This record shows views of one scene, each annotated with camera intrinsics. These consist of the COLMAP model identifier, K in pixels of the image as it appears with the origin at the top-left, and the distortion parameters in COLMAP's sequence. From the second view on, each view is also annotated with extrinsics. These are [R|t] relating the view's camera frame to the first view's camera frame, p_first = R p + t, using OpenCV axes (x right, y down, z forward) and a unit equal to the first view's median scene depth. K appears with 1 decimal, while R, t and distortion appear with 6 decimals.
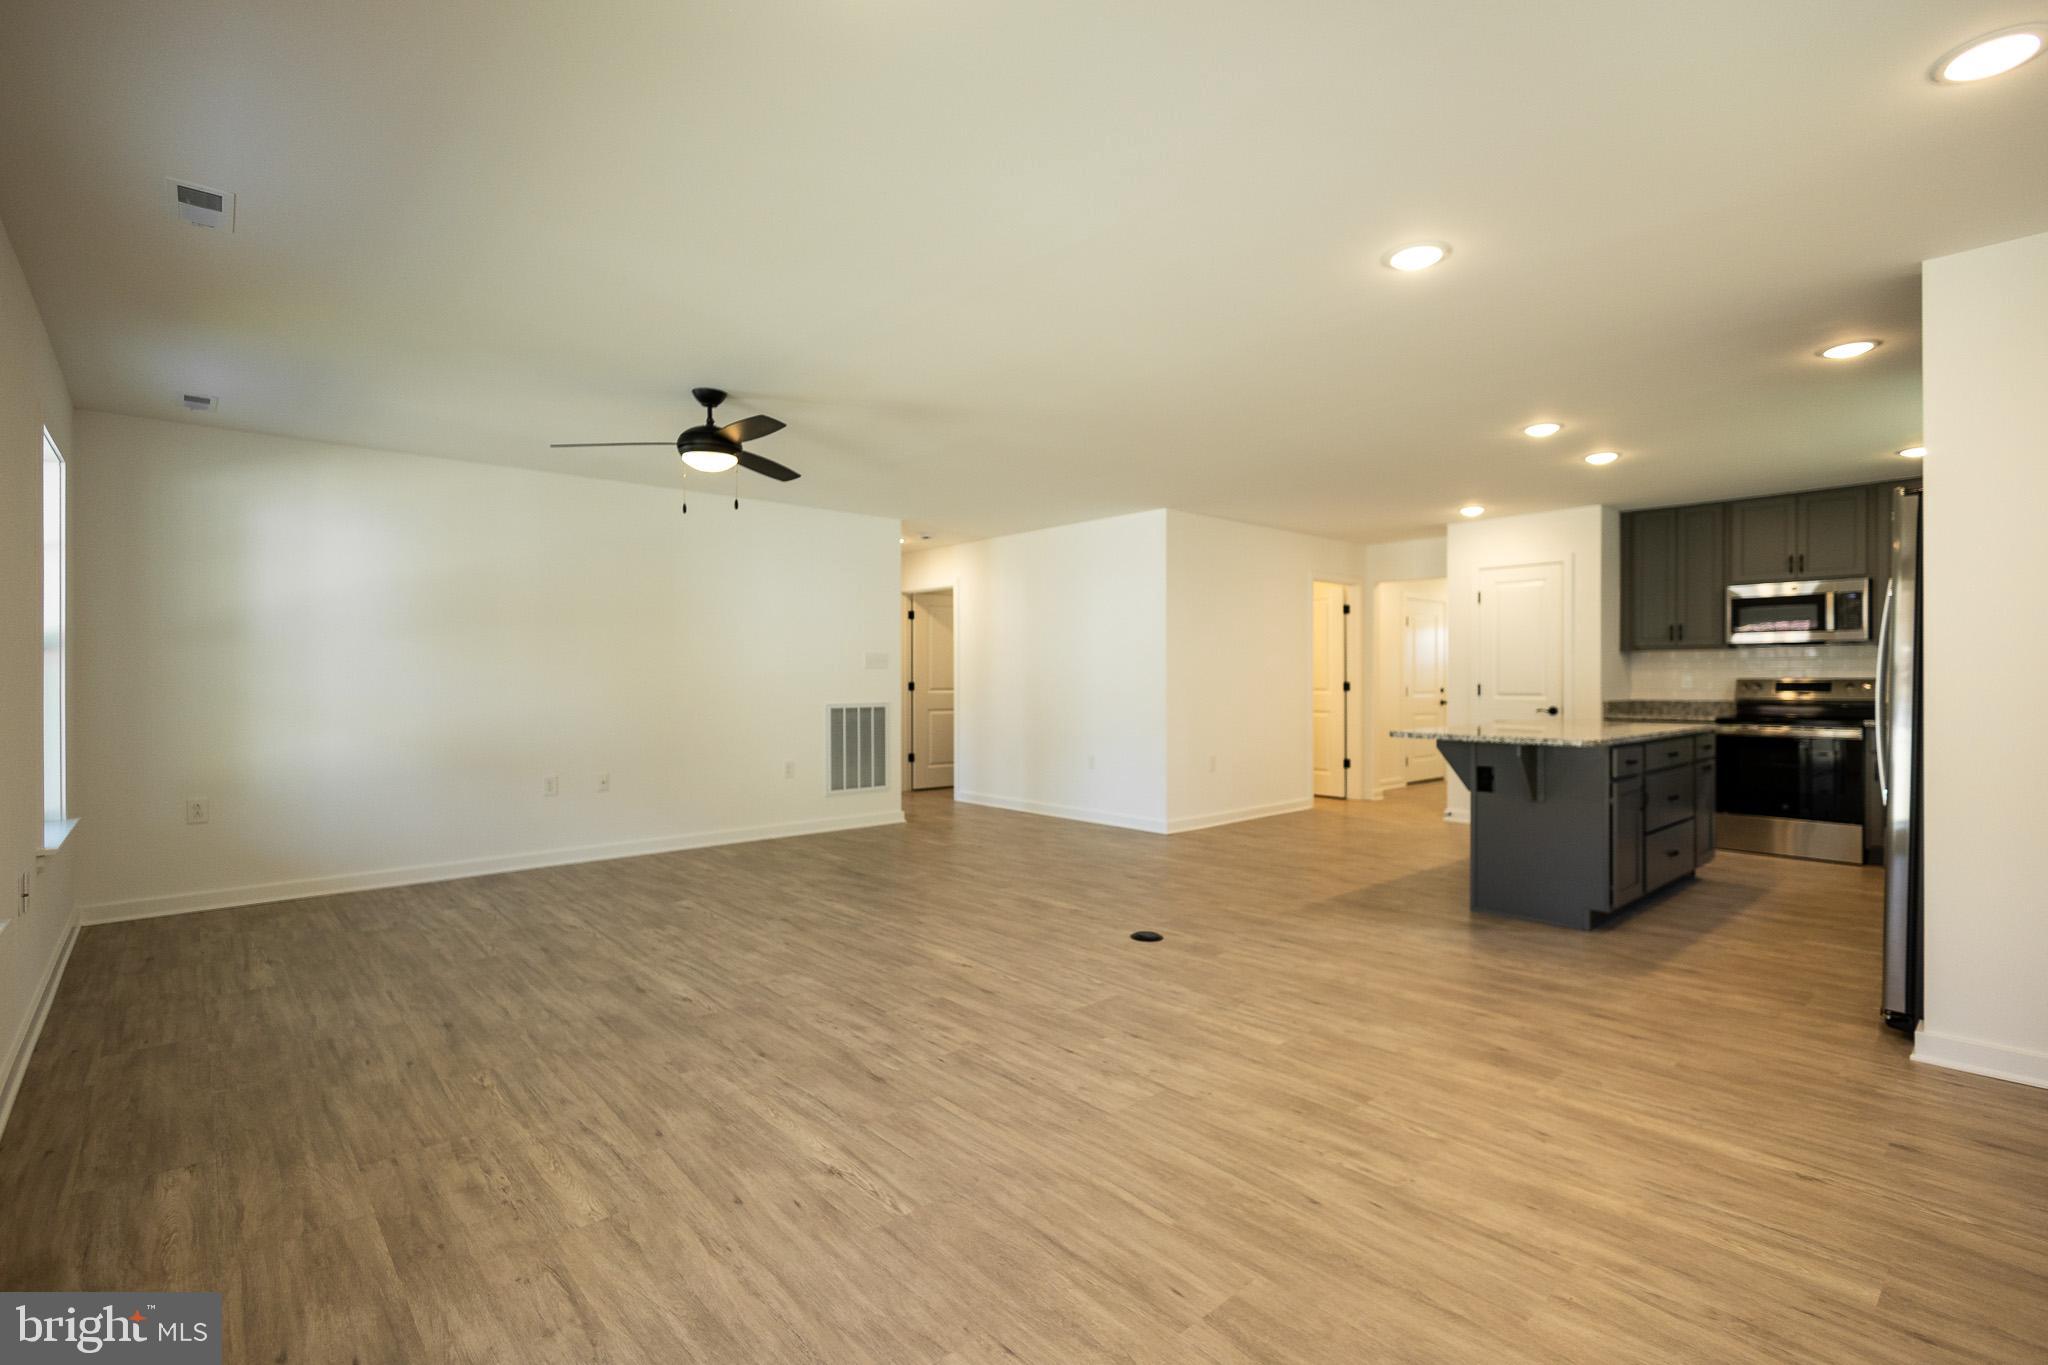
lens RADIAL K [[939.9, 0, 1030.6], [0, 939.9, 678.6], [0, 0, 1]] dist [0.011354, -0.004339]
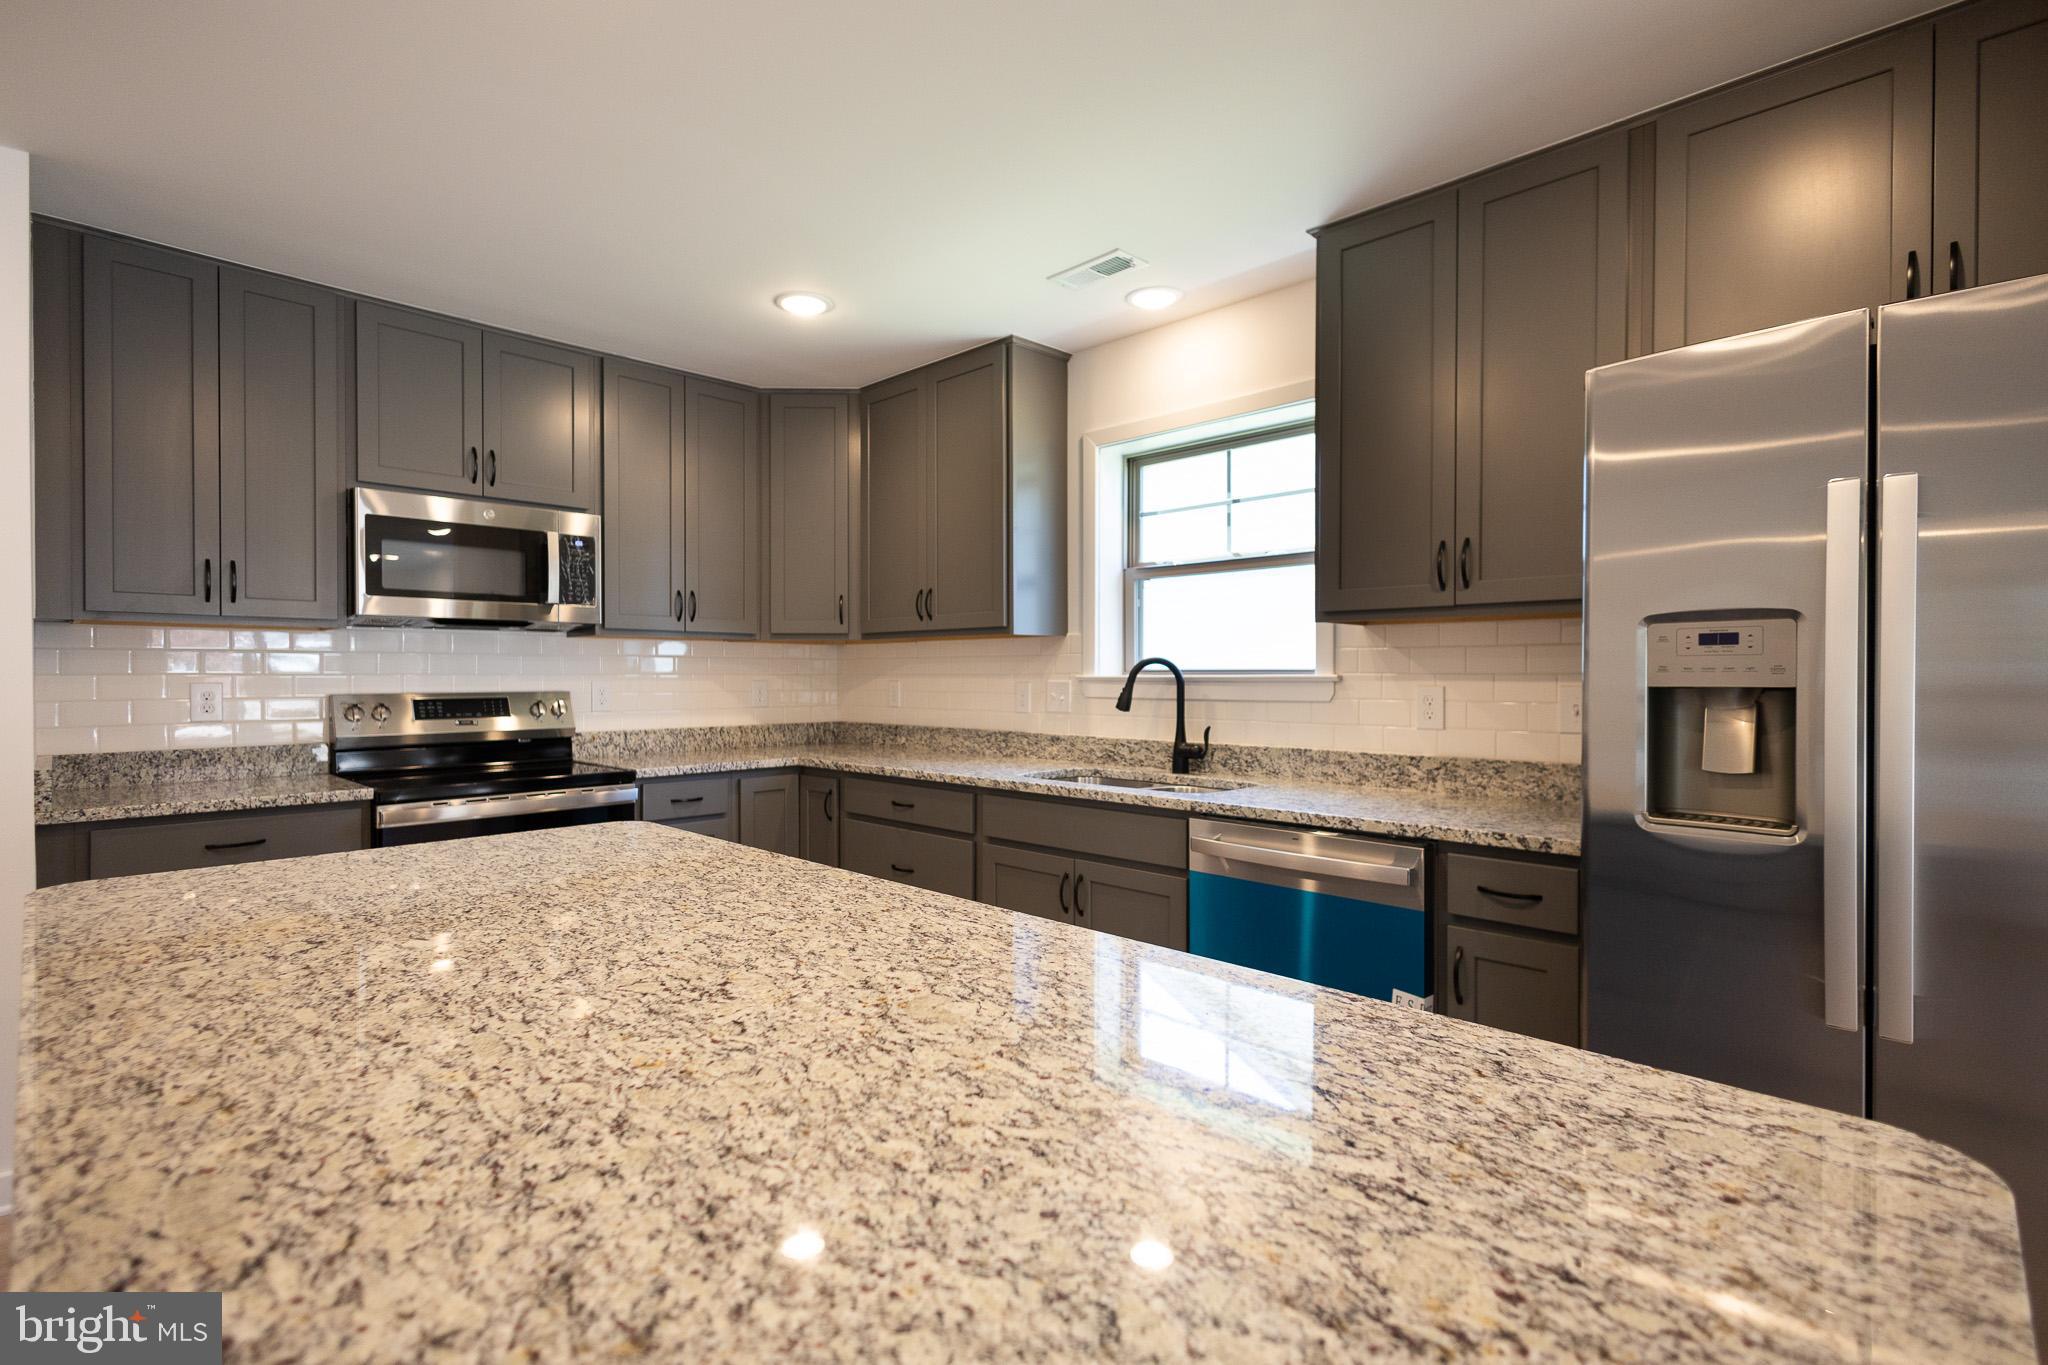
lens RADIAL K [[939.9, 0, 1029.5], [0, 939.9, 678.6], [0, 0, 1]] dist [0.011354, -0.004339]
pose [[-0.071509, -0.003986, 0.997432, 0.565040], [-0.001468, 0.999991, 0.003891, -0.019211], [-0.997439, -0.001186, -0.071514, 1.479486]]
